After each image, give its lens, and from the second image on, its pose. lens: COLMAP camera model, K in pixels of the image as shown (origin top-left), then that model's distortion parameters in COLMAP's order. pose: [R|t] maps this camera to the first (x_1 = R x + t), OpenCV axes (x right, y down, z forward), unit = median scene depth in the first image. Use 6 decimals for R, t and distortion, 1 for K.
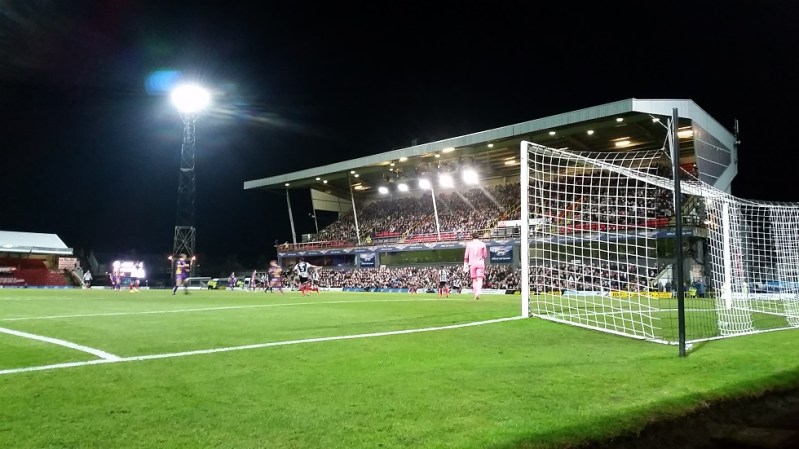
lens RADIAL K [[645.8, 0, 399.5], [0, 645.8, 224.5], [0, 0, 1]] dist [0.160384, -0.330052]
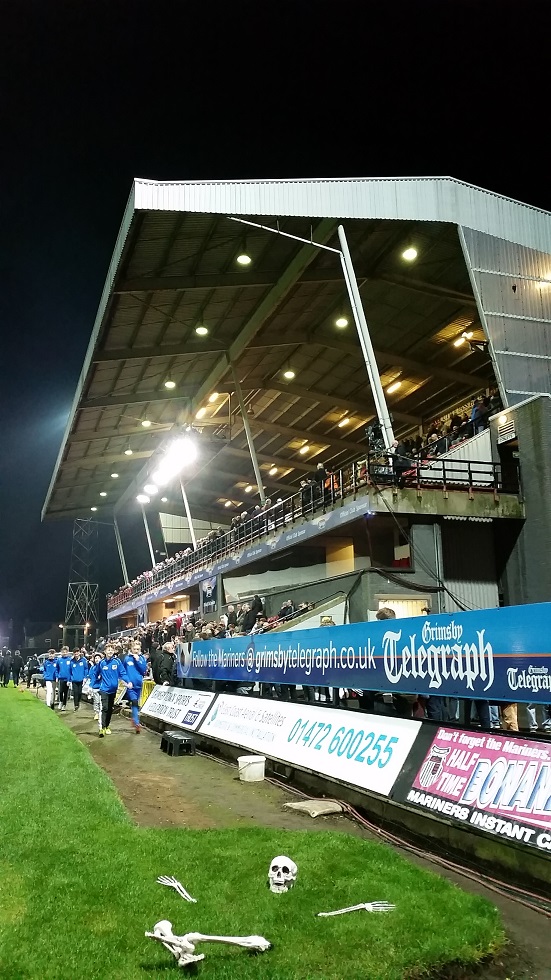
lens RADIAL K [[792.1, 0, 265.5], [0, 792.1, 494.1], [0, 0, 1]] dist [0.160384, -0.330052]
pose [[0.902492, -0.109959, -0.416434, 0.335215], [0.066773, 0.990892, -0.116935, 0.031714], [0.425499, 0.077726, 0.901615, 0.338421]]
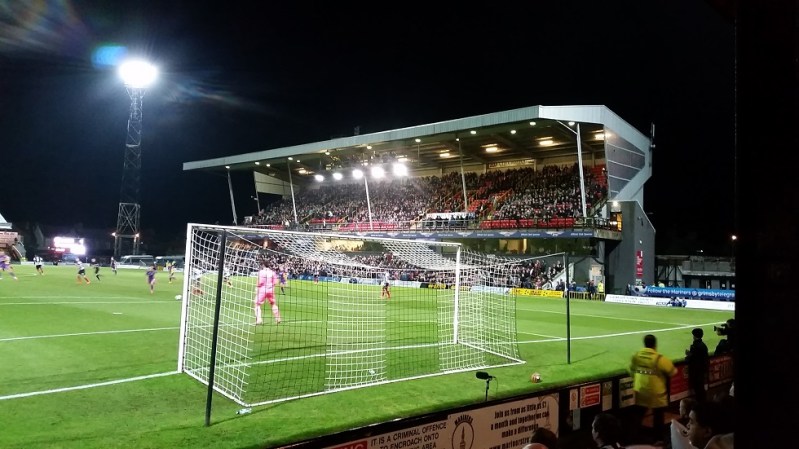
lens RADIAL K [[645.8, 0, 399.5], [0, 645.8, 224.5], [0, 0, 1]] dist [0.160384, -0.330052]
pose [[0.998517, 0.031137, 0.044651, 0.050186], [-0.032726, 0.998841, 0.035302, -0.017424], [-0.043500, -0.036710, 0.998379, -0.020407]]
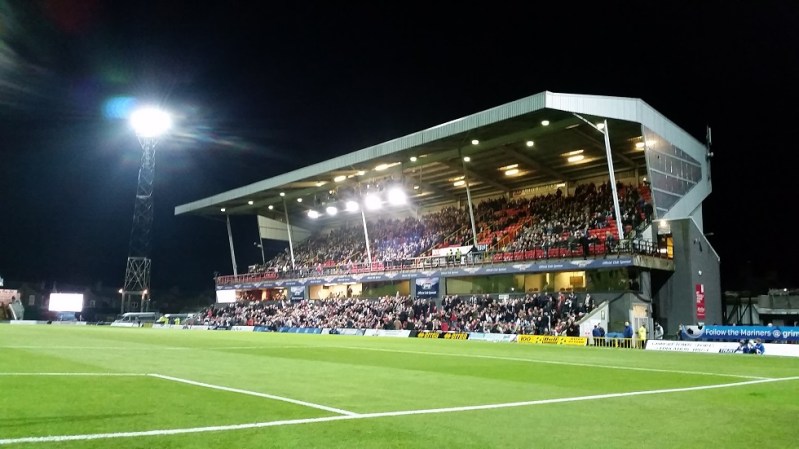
lens RADIAL K [[645.8, 0, 399.5], [0, 645.8, 224.5], [0, 0, 1]] dist [0.160384, -0.330052]
pose [[0.998557, 0.003270, -0.053612, 0.121135], [-0.006279, 0.998409, -0.056045, 0.008219], [0.053343, 0.056301, 0.996988, 0.115101]]
